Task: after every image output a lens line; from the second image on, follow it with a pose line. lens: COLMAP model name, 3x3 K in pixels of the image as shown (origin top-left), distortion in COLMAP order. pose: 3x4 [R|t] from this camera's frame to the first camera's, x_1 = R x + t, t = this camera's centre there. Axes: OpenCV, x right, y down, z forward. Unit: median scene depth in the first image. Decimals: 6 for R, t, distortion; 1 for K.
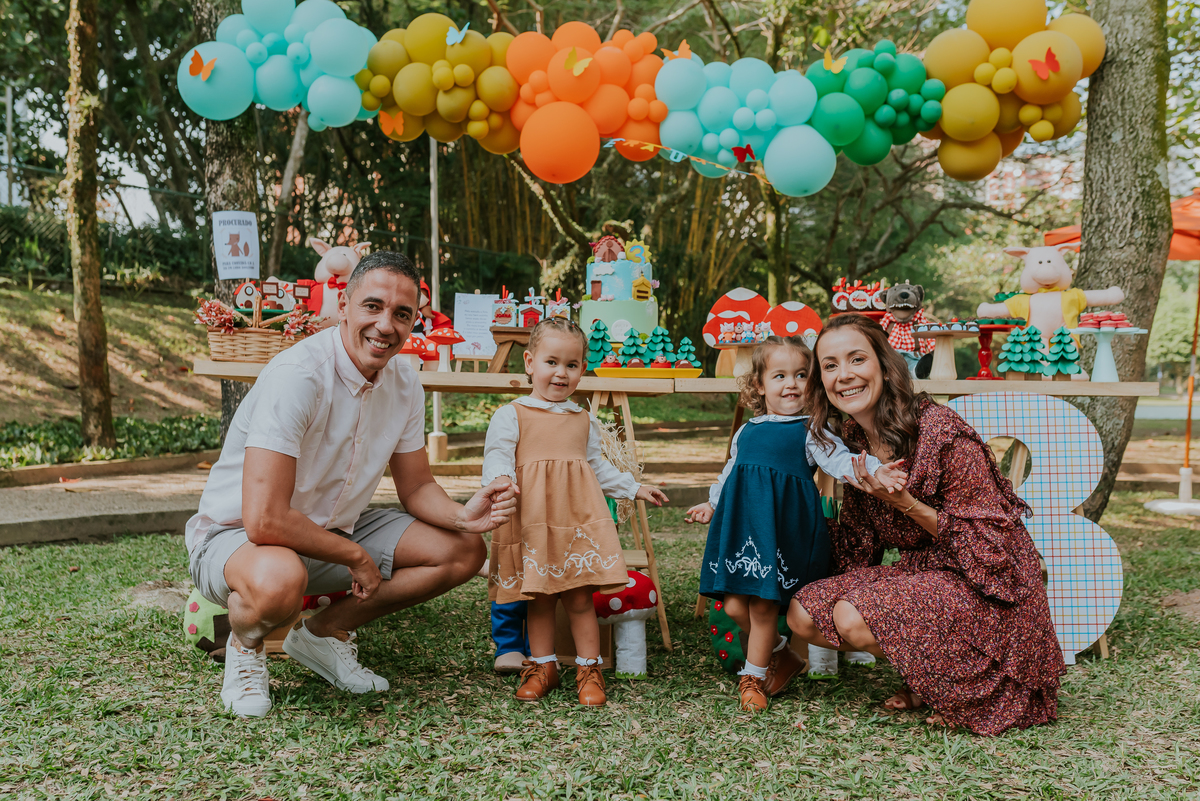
lens RADIAL K [[1193.7, 0, 569.0], [0, 1193.7, 407.5], [0, 0, 1]] dist [-0.000360, -0.005918]
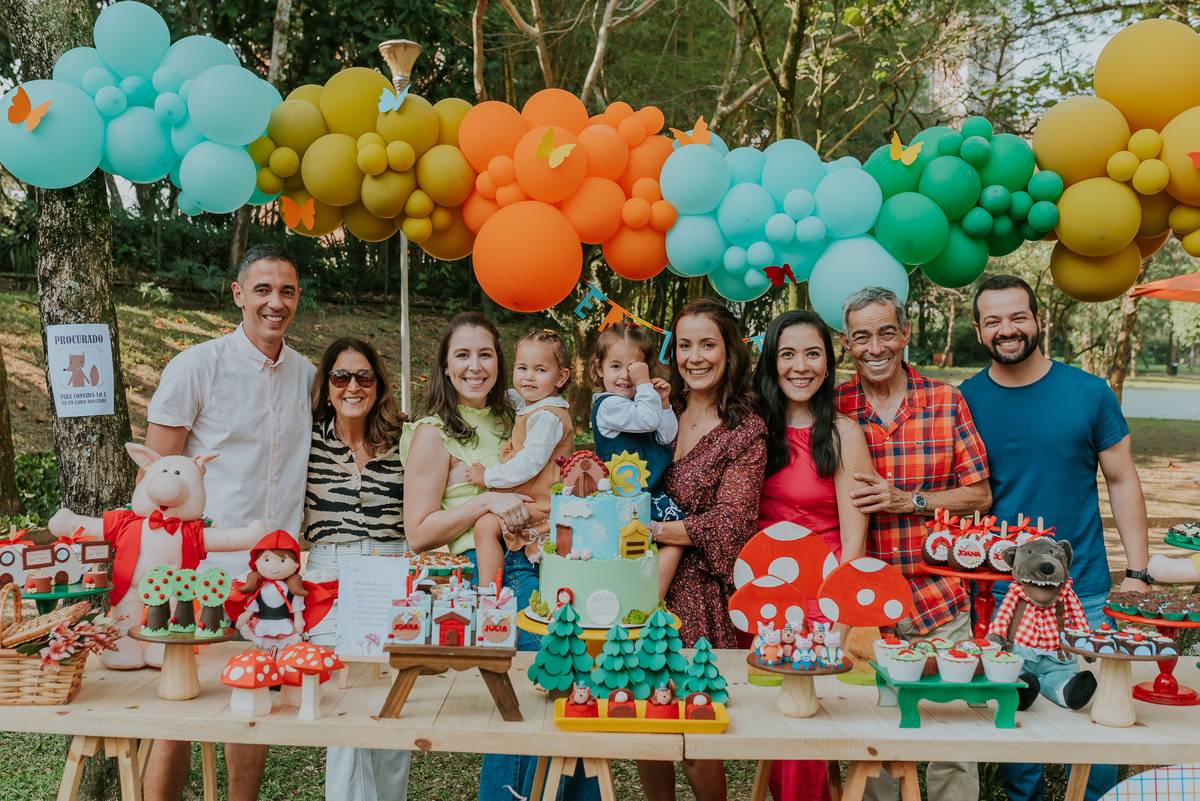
lens RADIAL K [[1249.7, 0, 587.5], [0, 1249.7, 418.8], [0, 0, 1]] dist [-0.003107, 0.004059]
pose [[0.999878, 0.007108, 0.013897, 0.020217], [-0.007603, 0.999325, 0.035928, -0.148219], [-0.013632, -0.036030, 0.999258, 0.258779]]
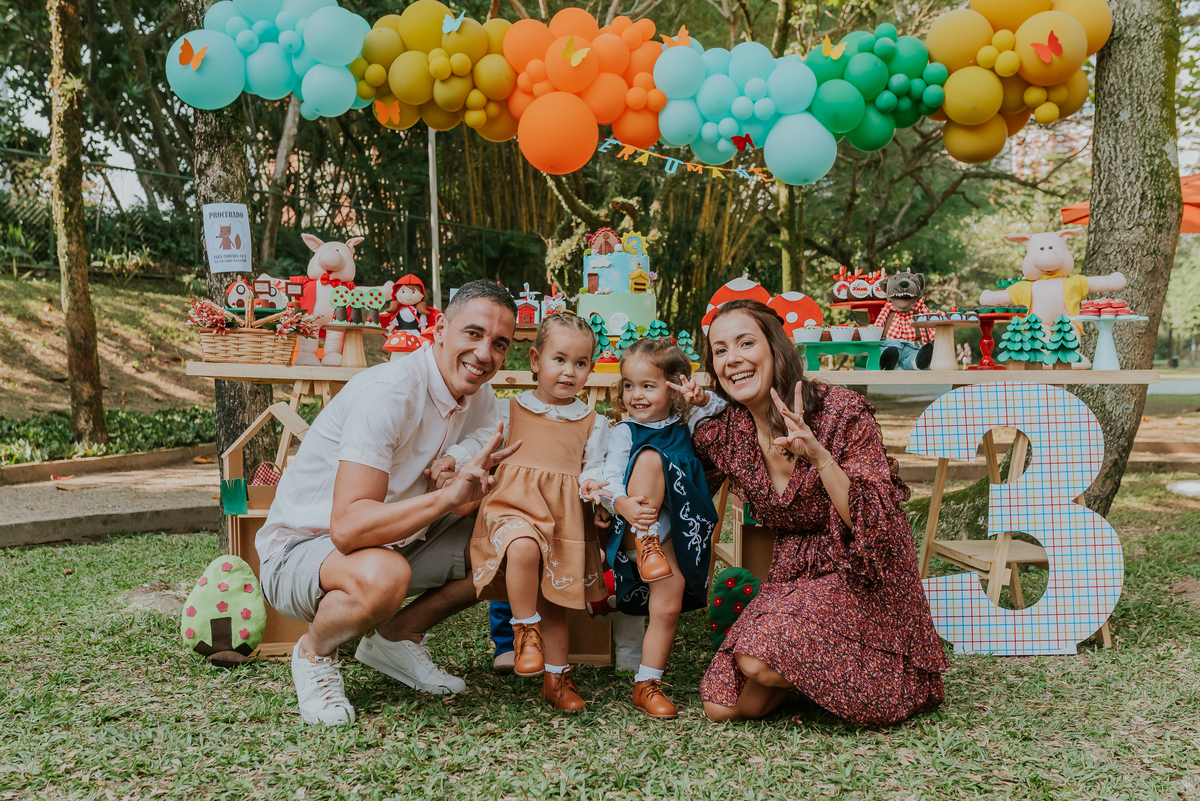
lens RADIAL K [[1245.4, 0, 585.5], [0, 1245.4, 408.5], [0, 0, 1]] dist [-0.000274, -0.006656]
pose [[0.999881, -0.014843, 0.004224, 0.008415], [0.014777, 0.999776, 0.015161, -0.008174], [-0.004449, -0.015097, 0.999876, -0.024193]]
